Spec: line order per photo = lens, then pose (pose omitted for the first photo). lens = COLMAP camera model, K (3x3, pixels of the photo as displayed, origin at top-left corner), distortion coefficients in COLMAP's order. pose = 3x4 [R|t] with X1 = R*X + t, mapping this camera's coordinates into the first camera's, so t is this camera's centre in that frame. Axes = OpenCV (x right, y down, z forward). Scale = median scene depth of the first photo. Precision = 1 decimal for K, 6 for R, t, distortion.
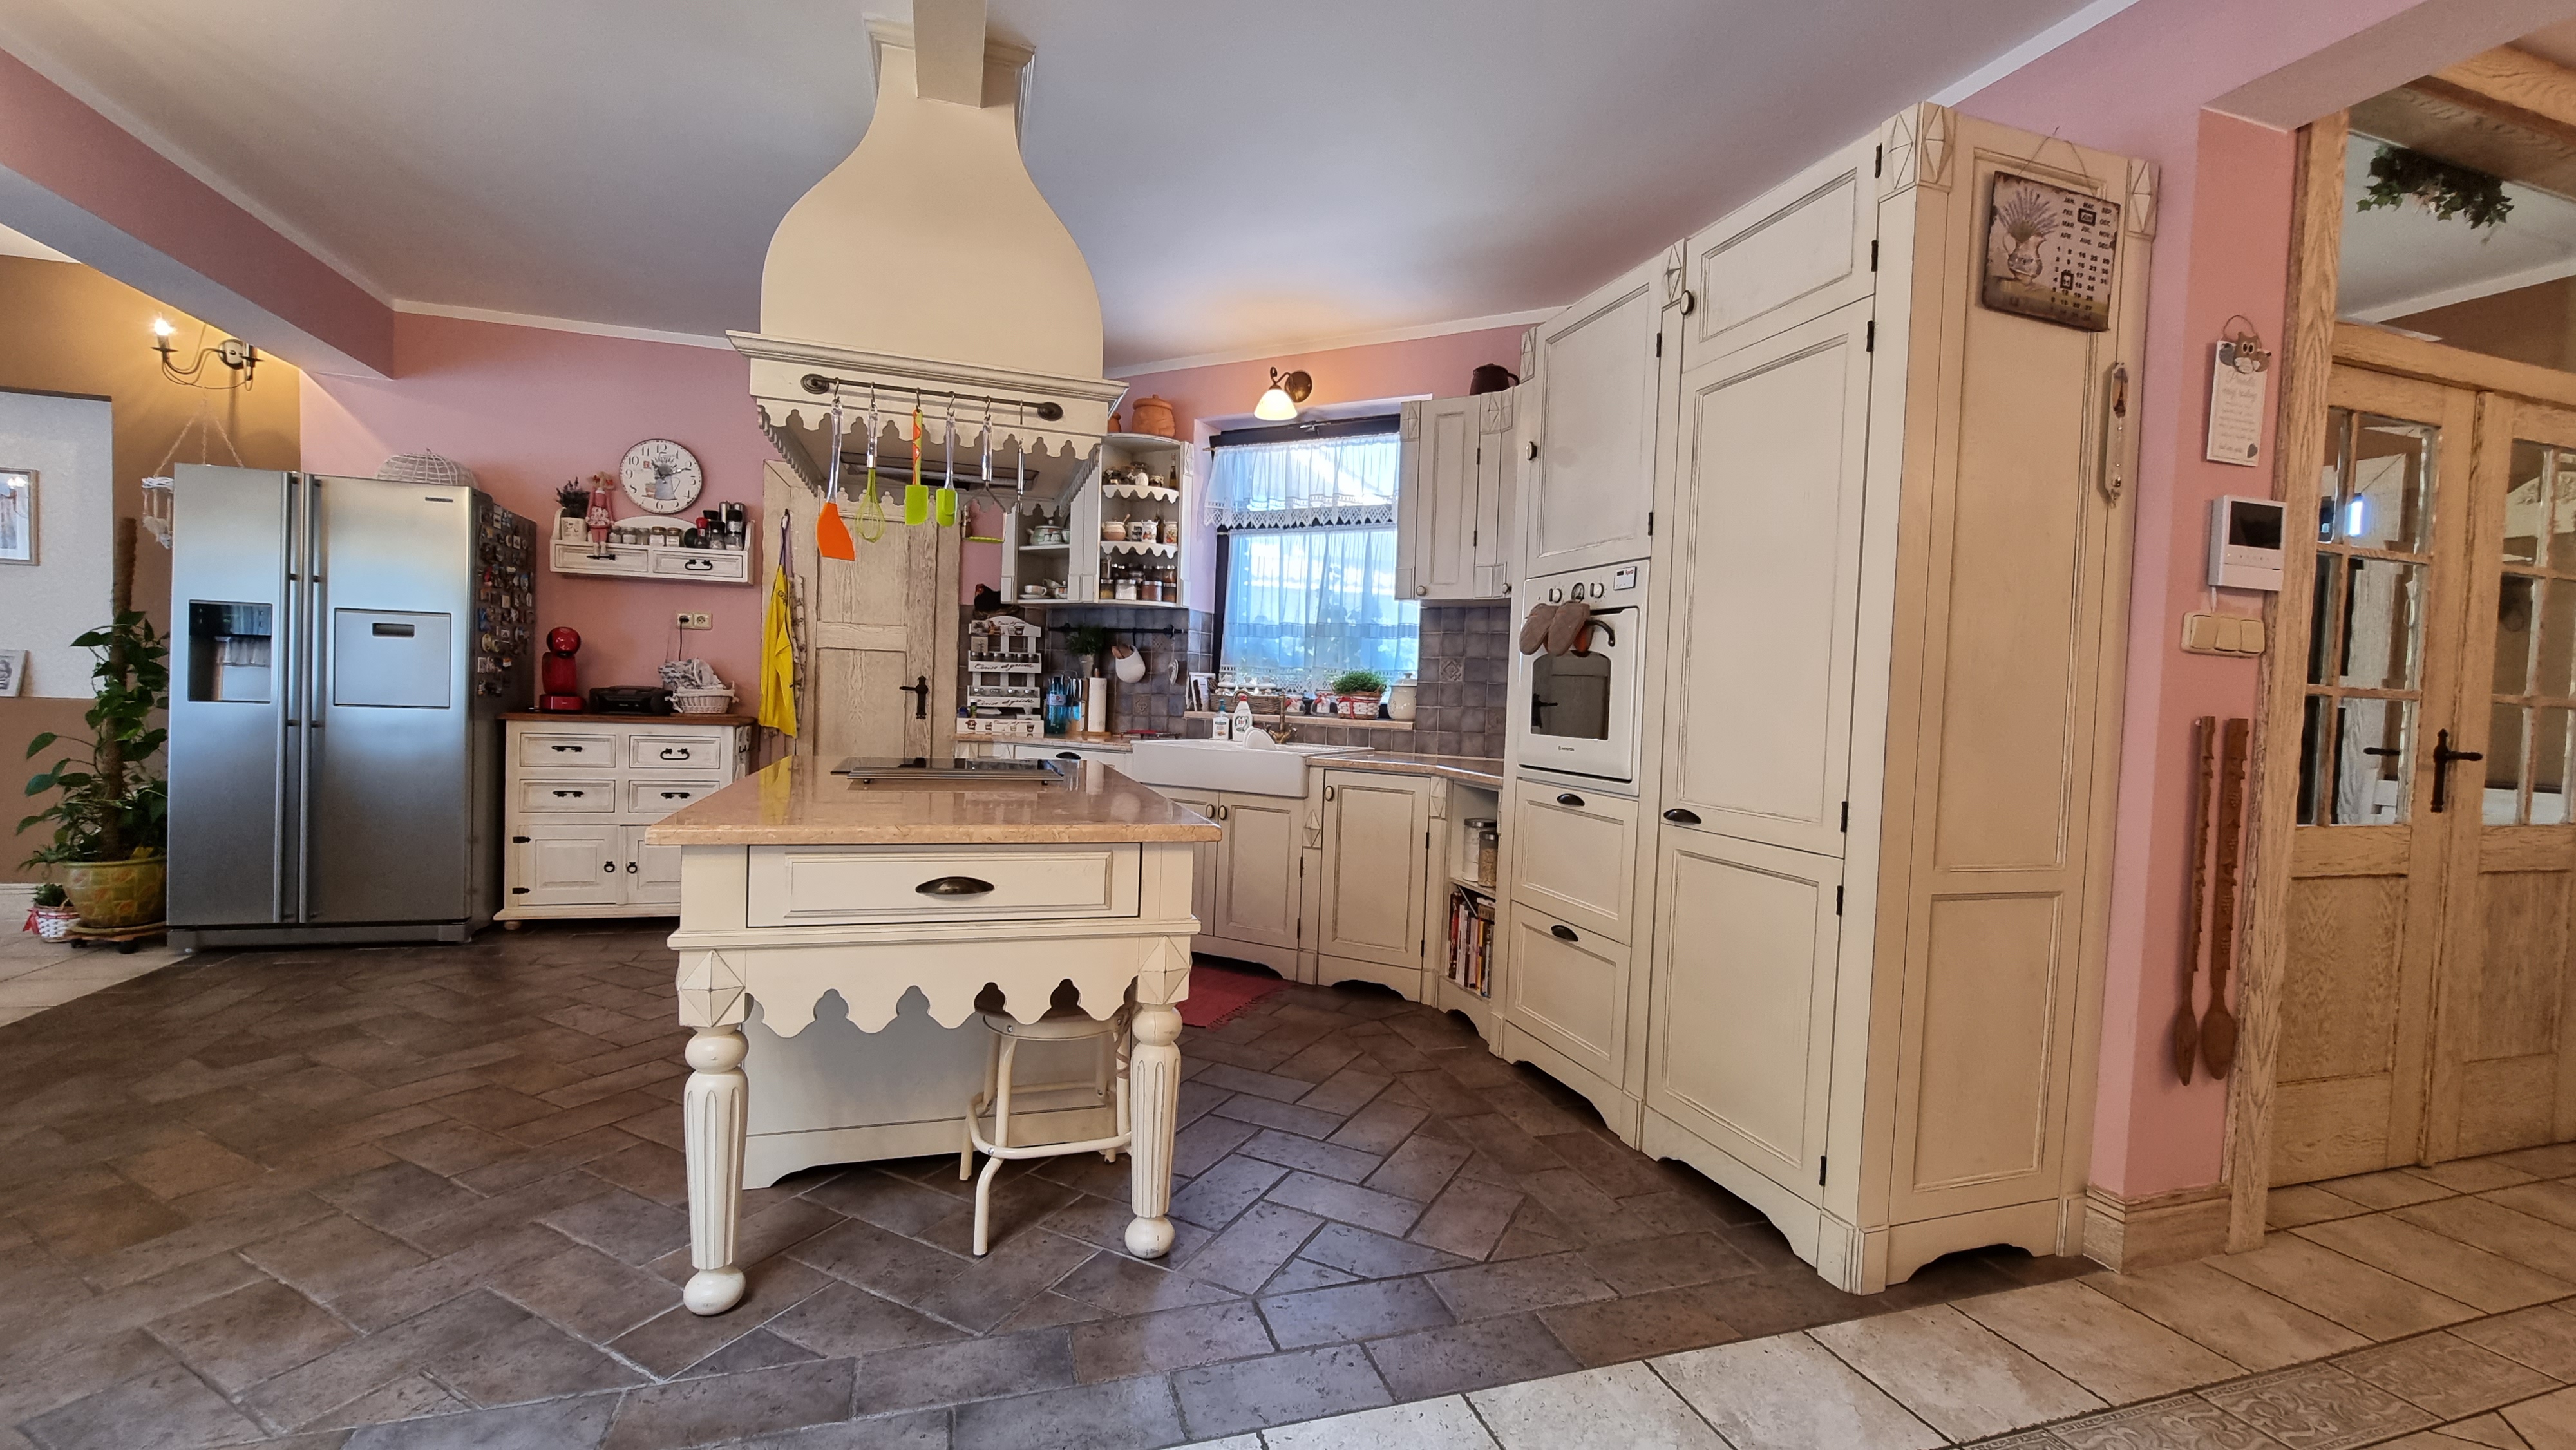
lens RADIAL K [[1059.6, 0, 1290.4], [0, 1059.6, 734.7], [0, 0, 1]] dist [-0.002401, -0.000556]
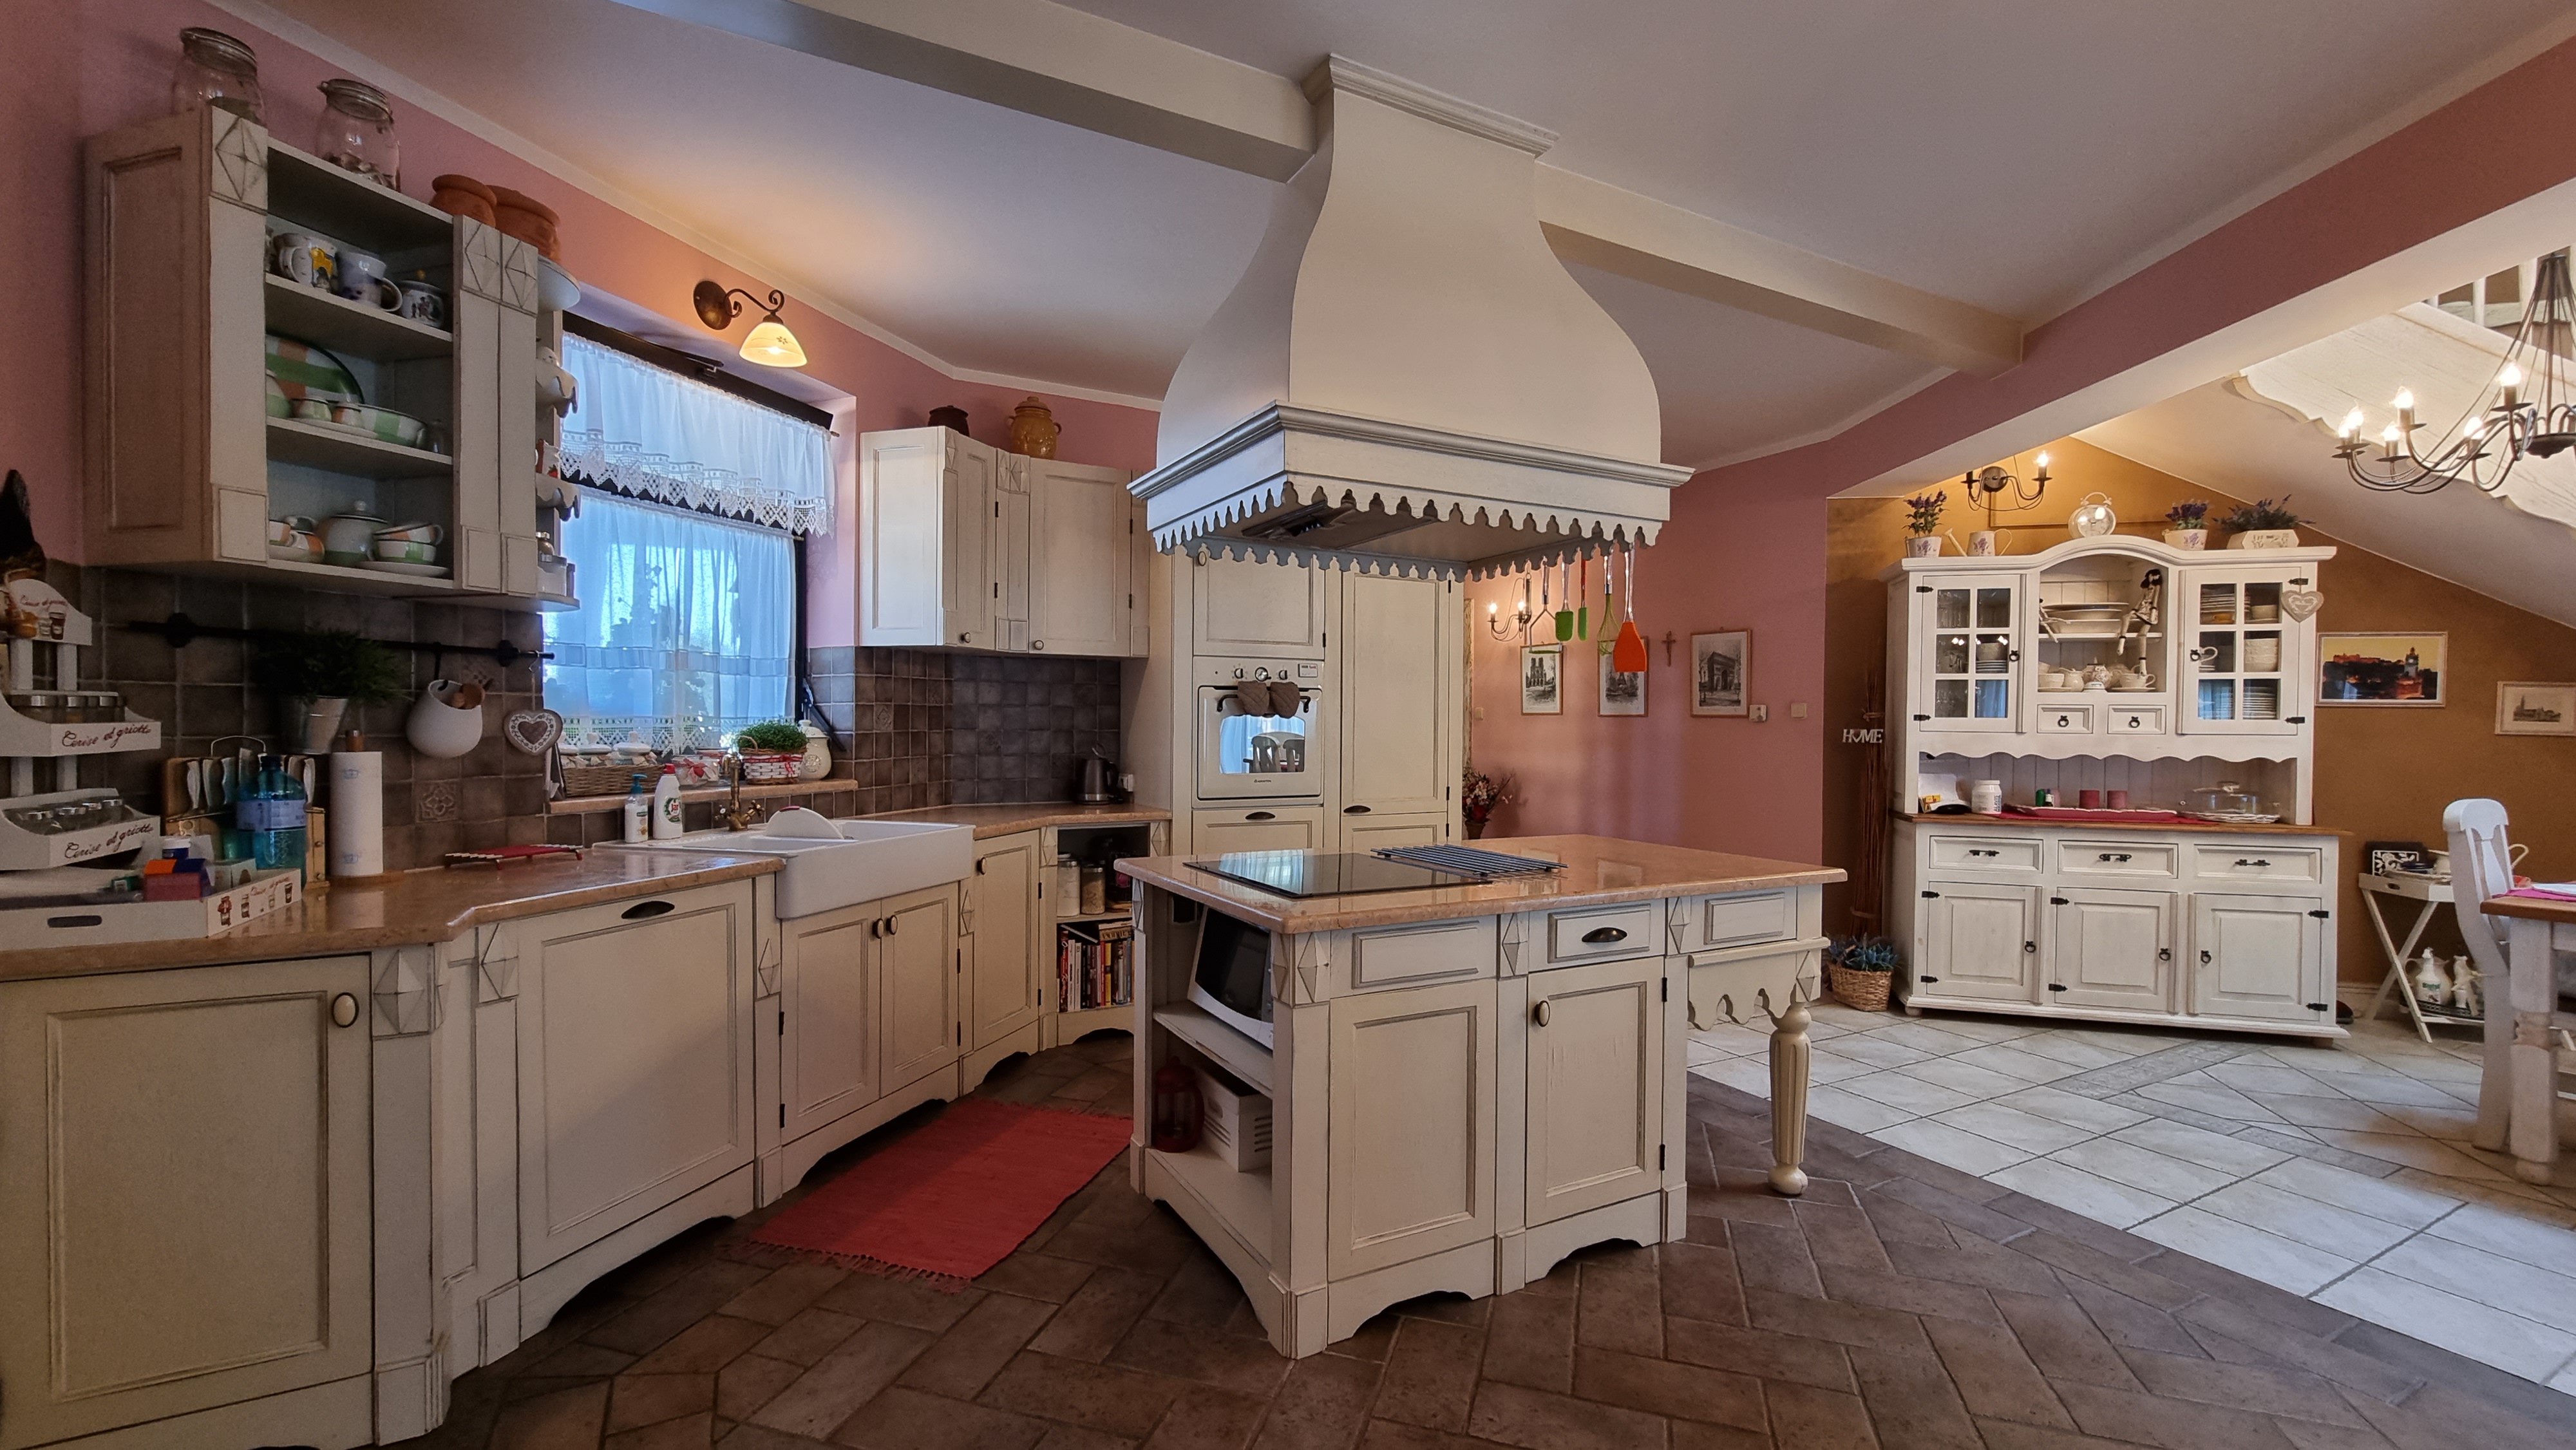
lens RADIAL K [[1059.6, 0, 1289.9], [0, 1059.6, 724.7], [0, 0, 1]] dist [-0.002401, -0.000556]
pose [[-0.169843, -0.045193, 0.984434, -1.062033], [0.022077, 0.998523, 0.049649, -0.122609], [-0.985224, 0.030166, -0.168594, 1.091472]]
